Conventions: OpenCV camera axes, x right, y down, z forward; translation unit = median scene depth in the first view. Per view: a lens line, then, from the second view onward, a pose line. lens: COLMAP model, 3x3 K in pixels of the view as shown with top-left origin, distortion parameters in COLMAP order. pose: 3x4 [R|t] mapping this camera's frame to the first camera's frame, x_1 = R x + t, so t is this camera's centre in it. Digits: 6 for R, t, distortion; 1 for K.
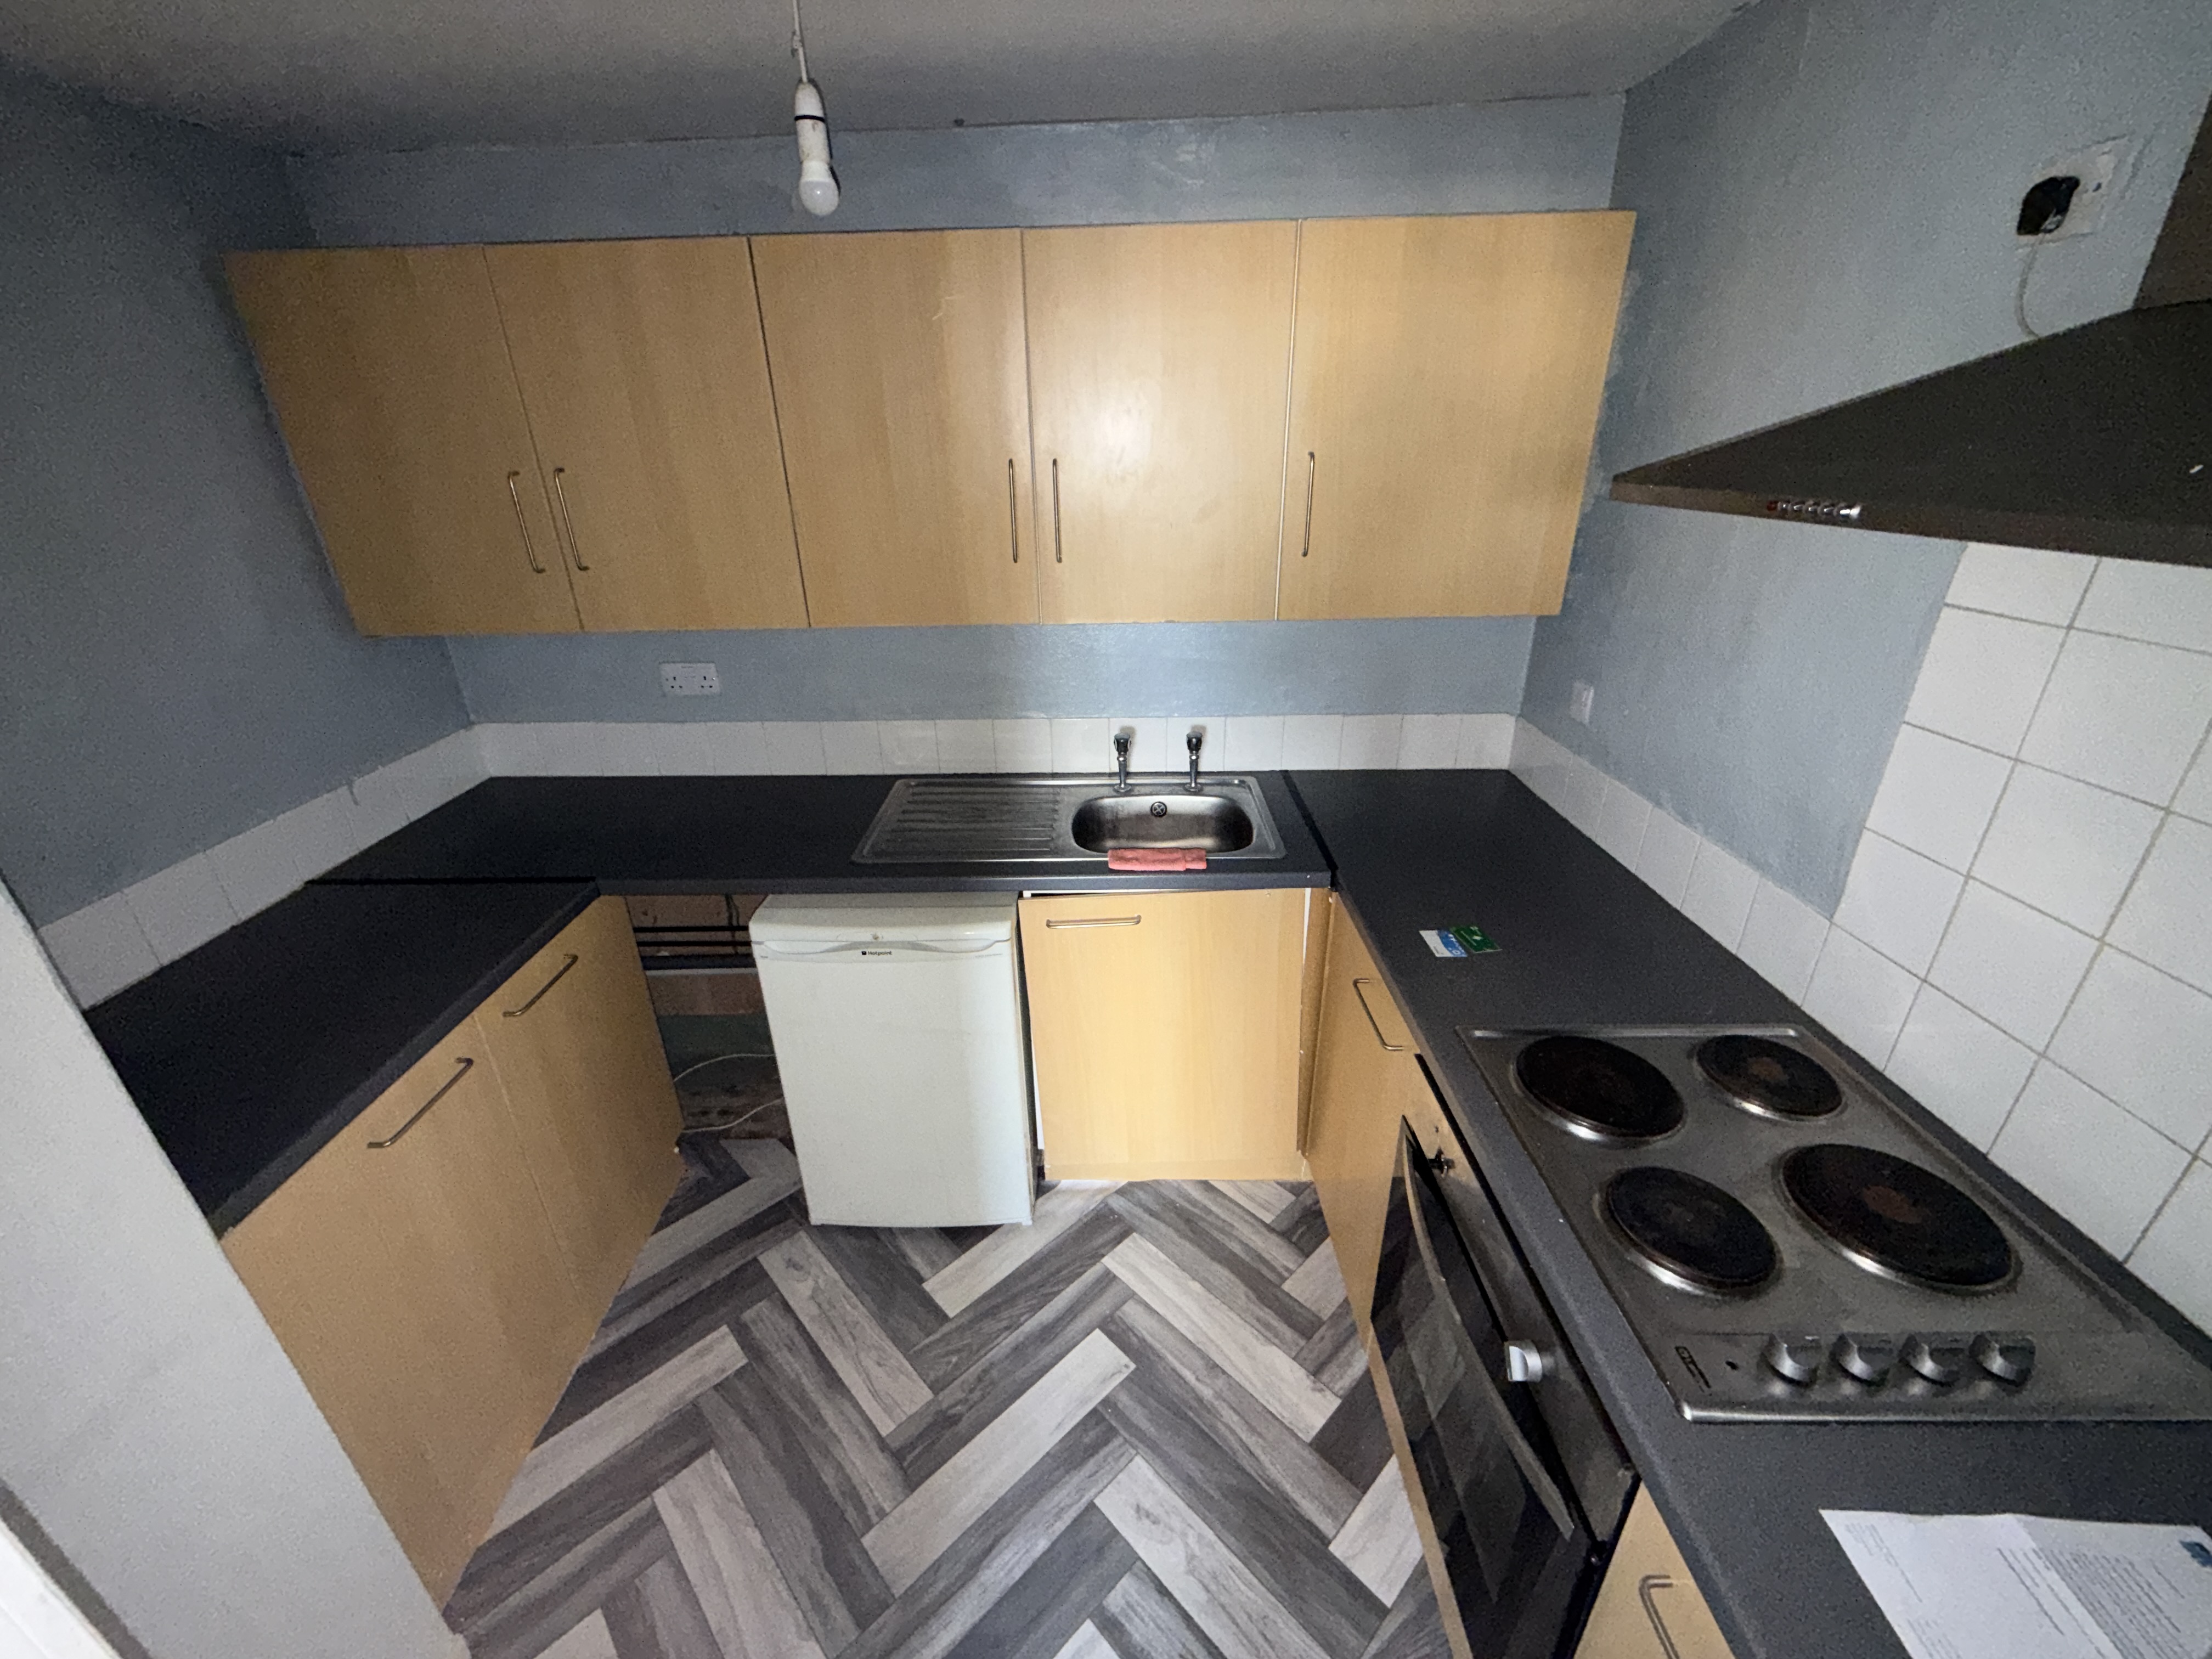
lens RADIAL K [[884.6, 0, 1096.4], [0, 884.6, 830.8], [0, 0, 1]] dist [0.002799, -0.000285]
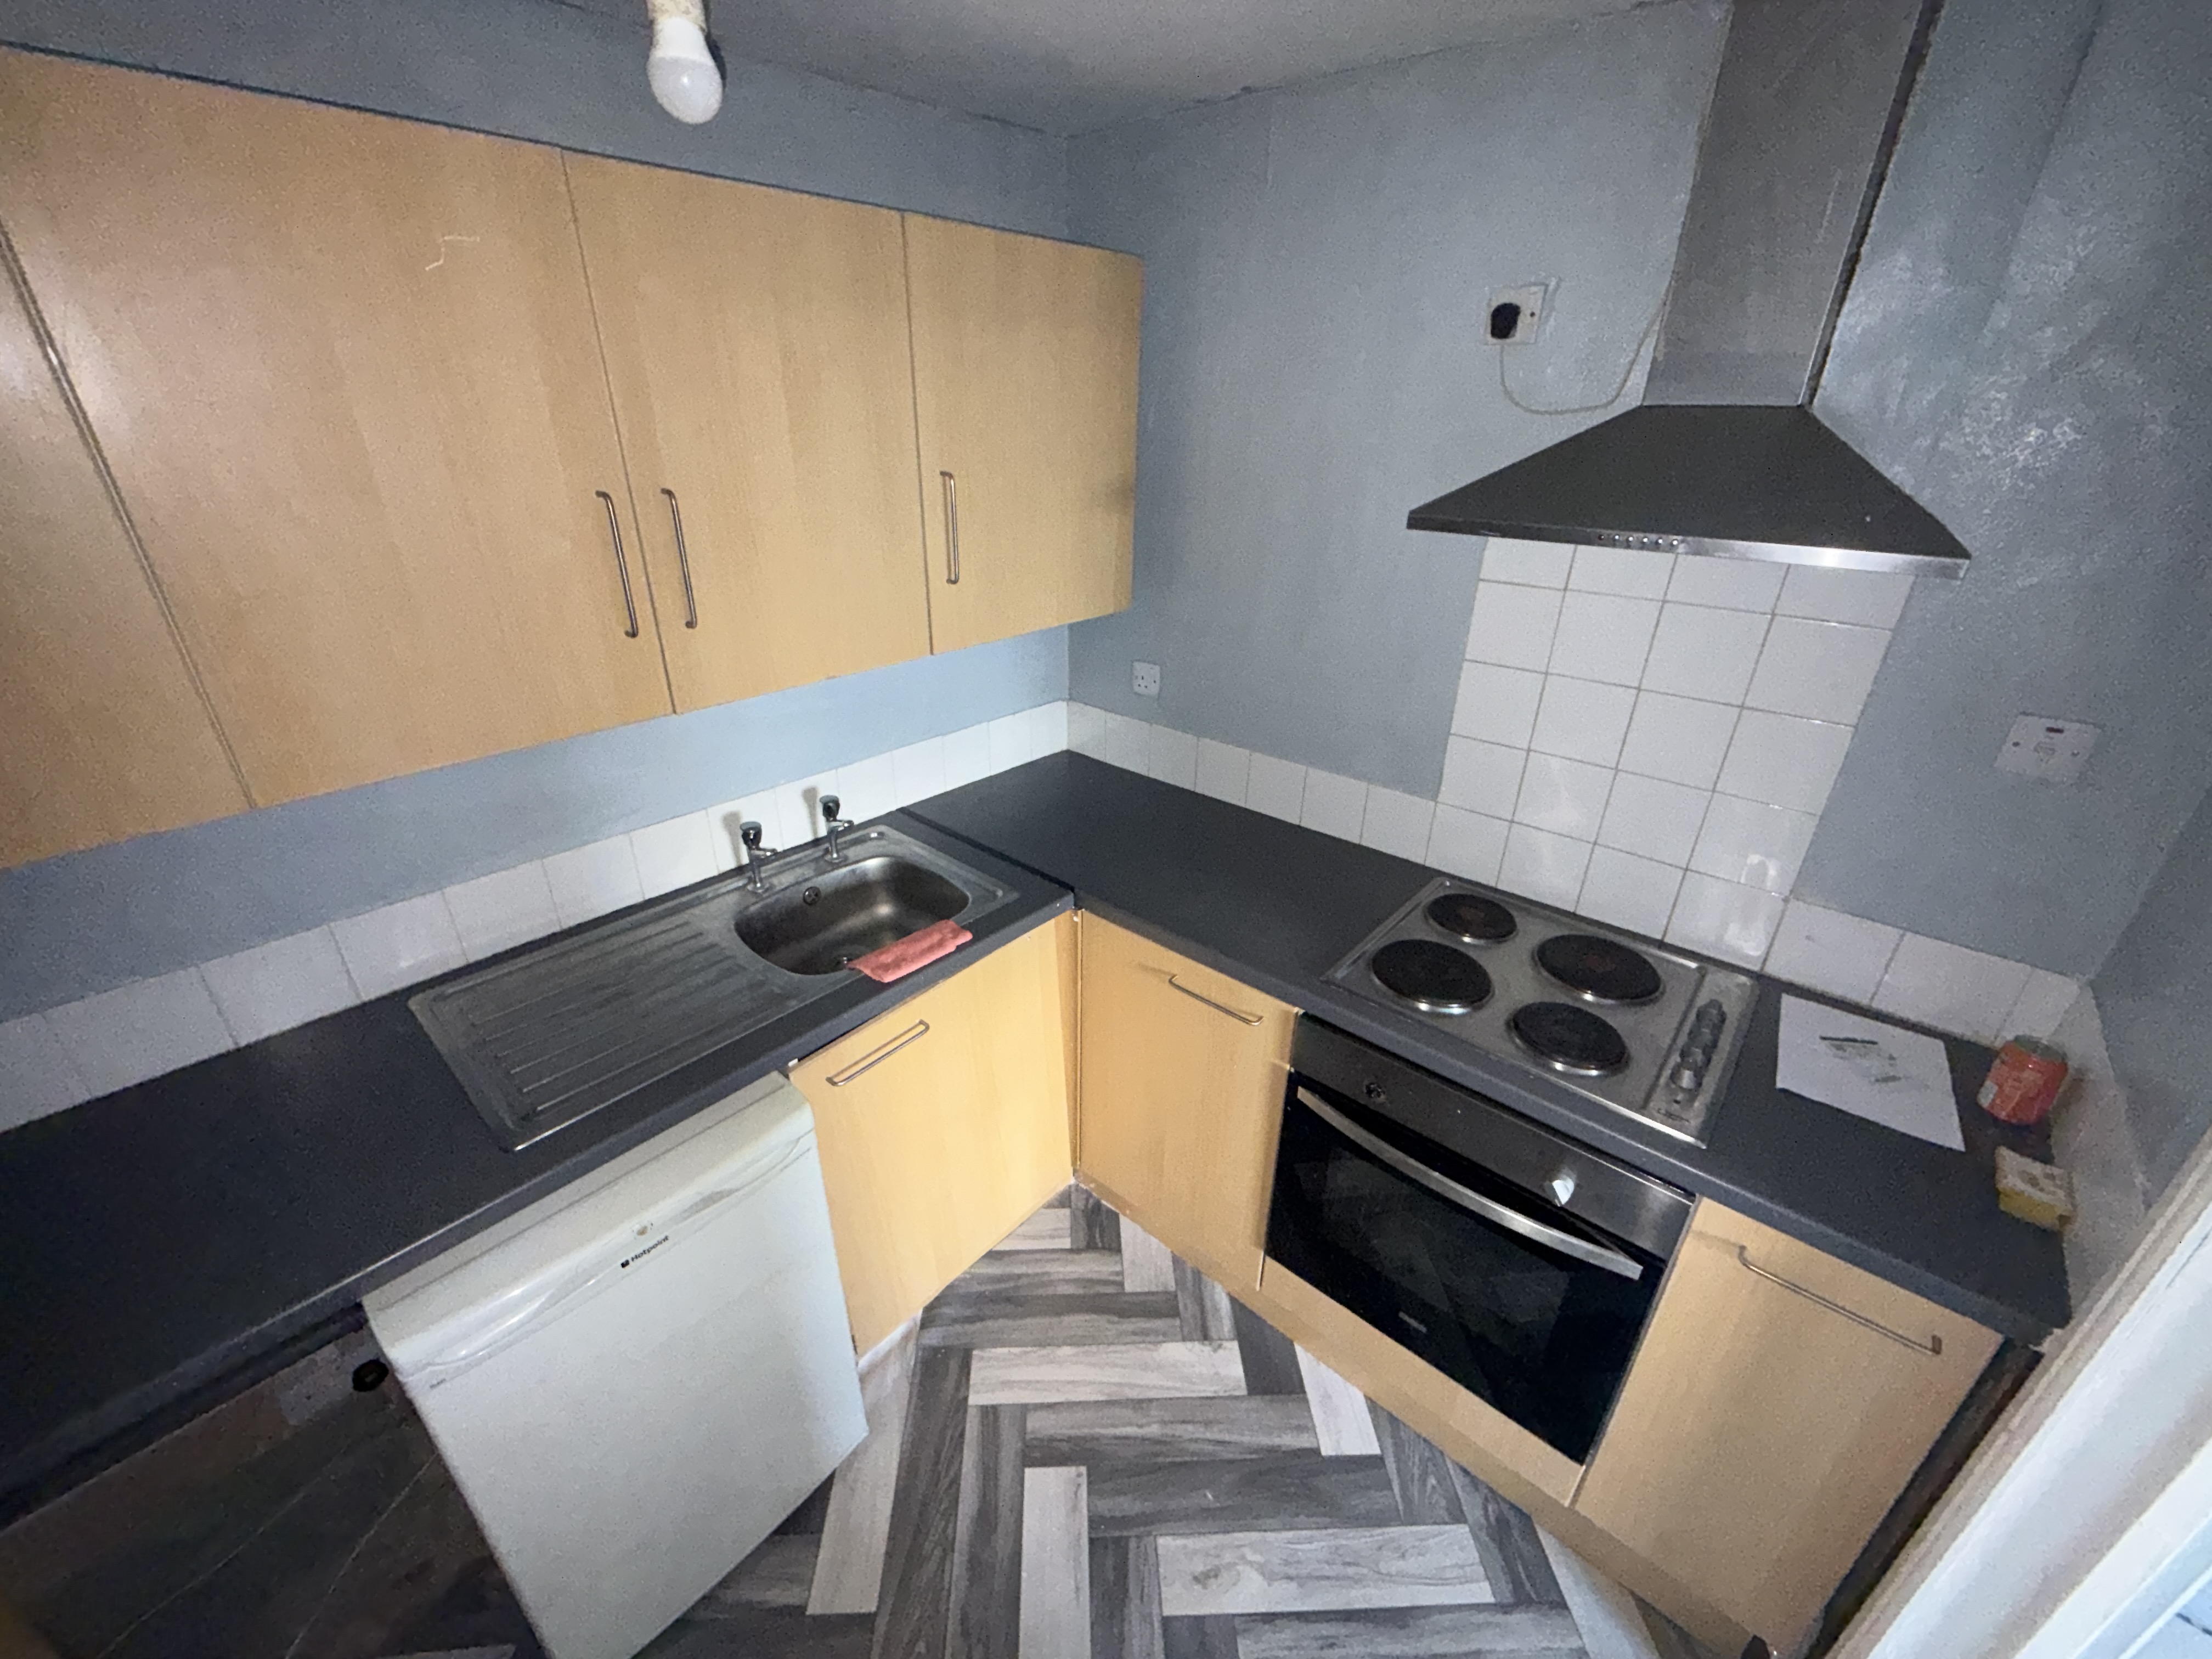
lens RADIAL K [[884.6, 0, 1100.3], [0, 884.6, 832.9], [0, 0, 1]] dist [0.002799, -0.000285]
pose [[0.655762, -0.304598, 0.690794, -0.384033], [0.286519, 0.946953, 0.145559, -0.154122], [-0.698486, 0.102474, 0.708249, 0.265054]]
